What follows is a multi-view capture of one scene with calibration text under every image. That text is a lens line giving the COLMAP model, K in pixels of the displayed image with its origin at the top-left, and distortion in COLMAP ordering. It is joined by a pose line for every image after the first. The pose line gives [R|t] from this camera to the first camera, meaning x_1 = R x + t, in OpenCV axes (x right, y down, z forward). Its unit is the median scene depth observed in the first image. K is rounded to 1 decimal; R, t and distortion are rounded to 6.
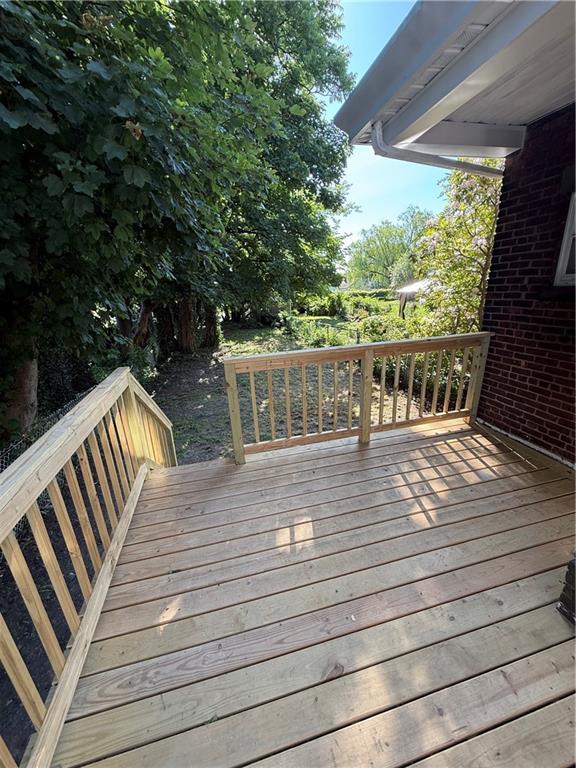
lens RADIAL K [[306.5, 0, 288.0], [0, 306.5, 384.0], [0, 0, 1]] dist [0.000996, 0.000316]
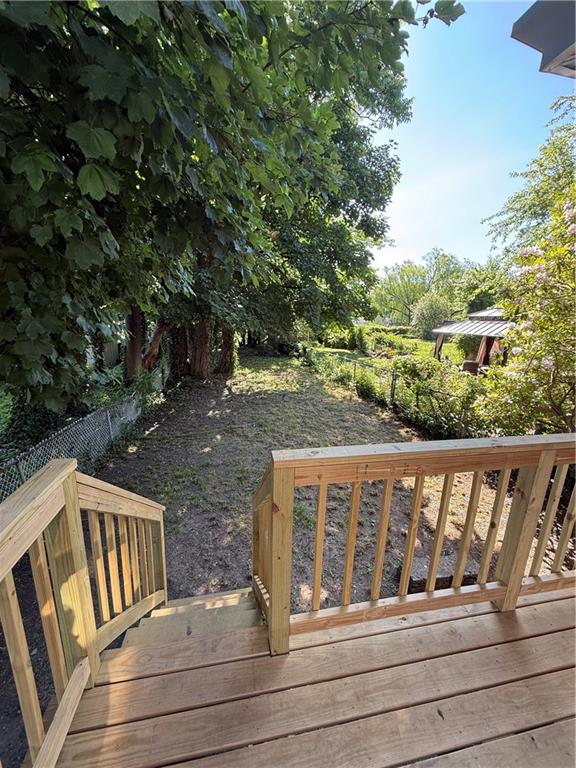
lens RADIAL K [[306.7, 0, 287.2], [0, 306.7, 386.8], [0, 0, 1]] dist [-0.000359, 0.000014]
pose [[0.995737, 0.086090, -0.033105, -0.034037], [-0.088447, 0.993025, -0.077965, -0.028676], [0.026162, 0.080561, 0.996406, 0.096358]]
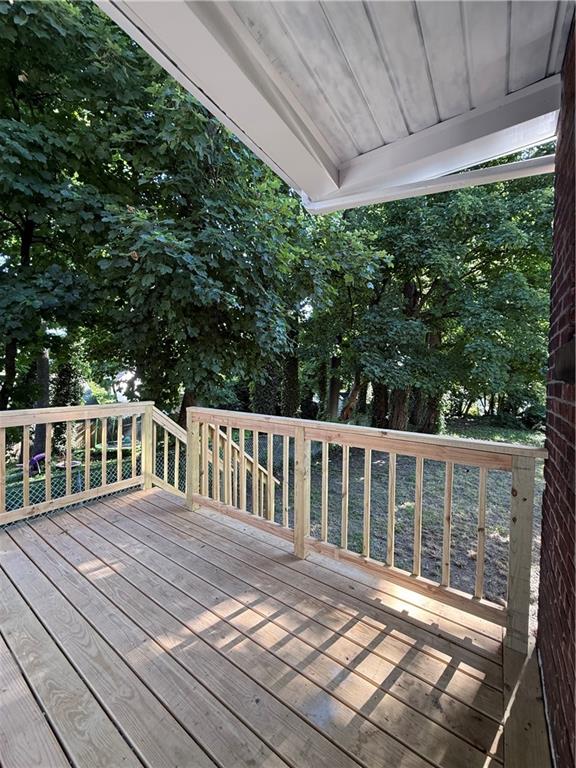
lens RADIAL K [[306.5, 0, 288.0], [0, 306.5, 384.0], [0, 0, 1]] dist [0.000996, 0.000316]
pose [[0.648201, 0.080723, -0.757178, 0.180603], [-0.284676, 0.947952, -0.142643, -0.020875], [0.706254, 0.308012, 0.637443, 0.095243]]
